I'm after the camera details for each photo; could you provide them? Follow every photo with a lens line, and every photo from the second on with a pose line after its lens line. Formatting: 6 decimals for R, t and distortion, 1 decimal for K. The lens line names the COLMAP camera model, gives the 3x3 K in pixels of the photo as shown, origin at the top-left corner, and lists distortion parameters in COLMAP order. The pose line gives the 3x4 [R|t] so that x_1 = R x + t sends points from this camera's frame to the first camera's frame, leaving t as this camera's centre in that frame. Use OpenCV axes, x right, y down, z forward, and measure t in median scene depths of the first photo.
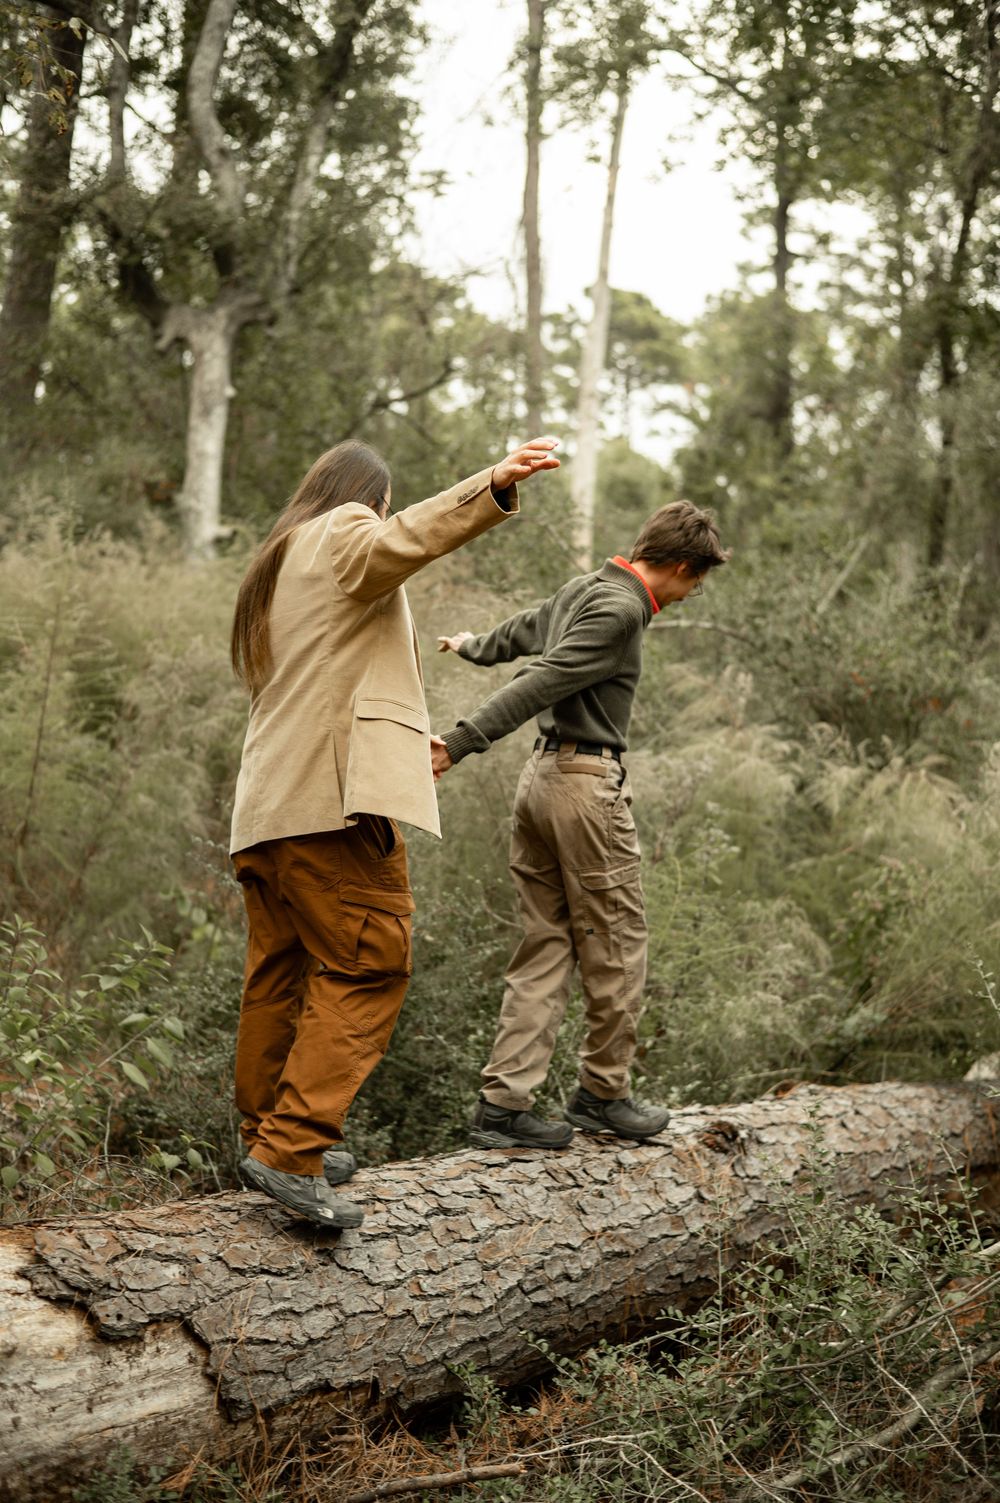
lens RADIAL K [[2061.9, 0, 498.8], [0, 2061.9, 749.0], [0, 0, 1]] dist [-0.001286, 0.000000]
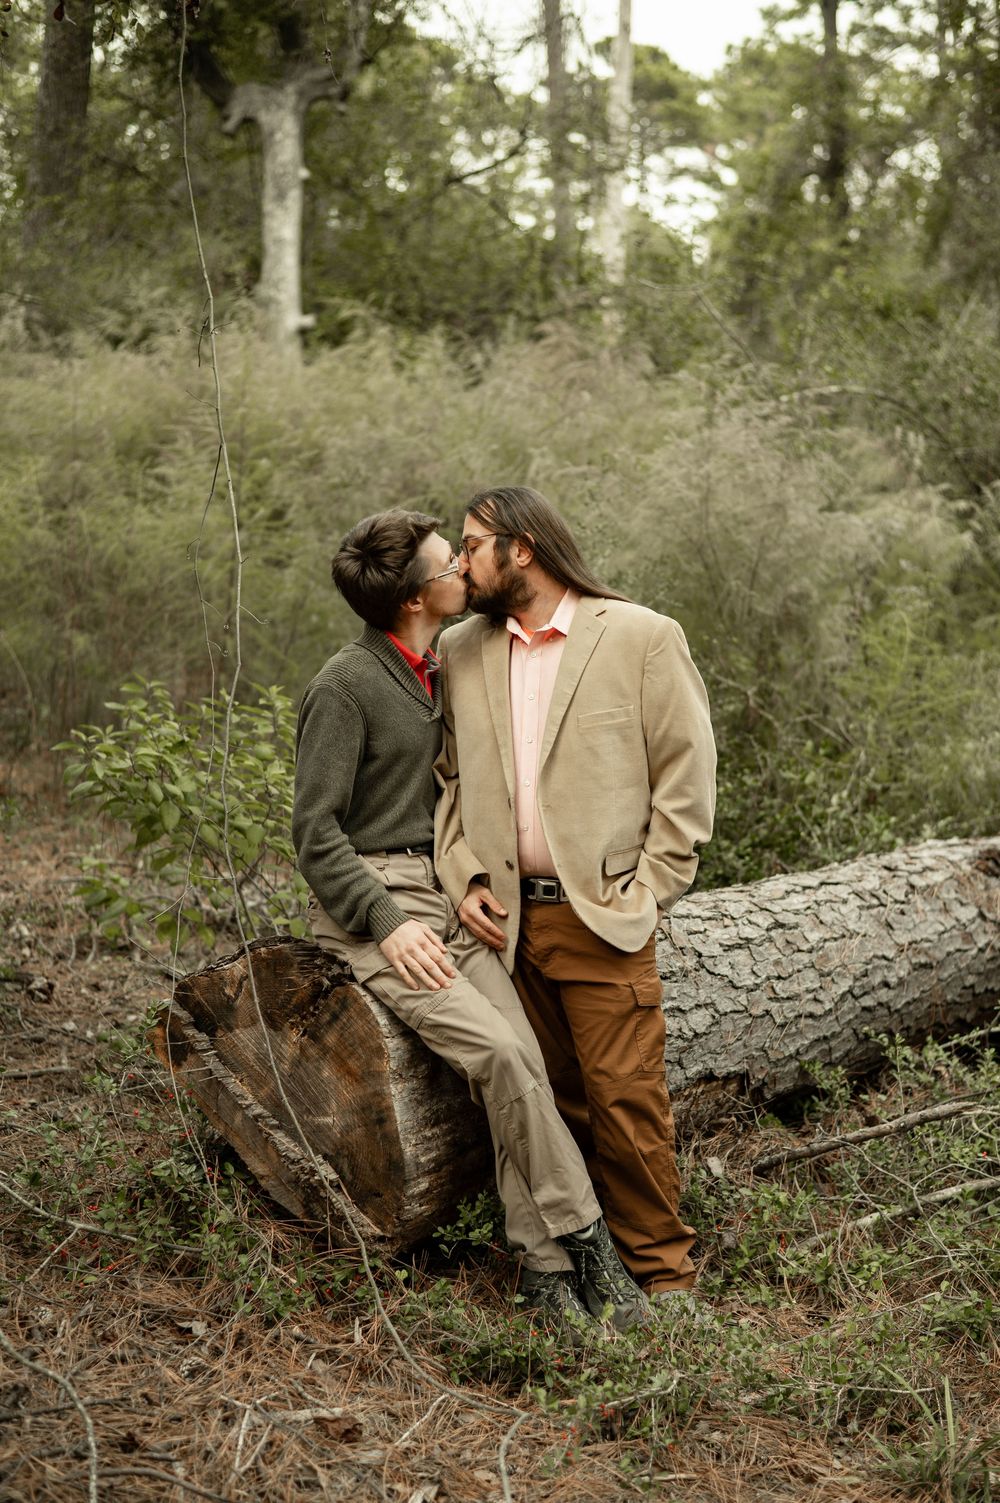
lens RADIAL K [[2203.4, 0, 501.2], [0, 2203.4, 755.5], [0, 0, 1]] dist [0.024997, 0.000000]
pose [[0.998961, -0.045572, 0.000193, -0.154106], [0.045369, 0.994895, 0.090137, 0.021556], [-0.004300, -0.090034, 0.995929, -0.133545]]
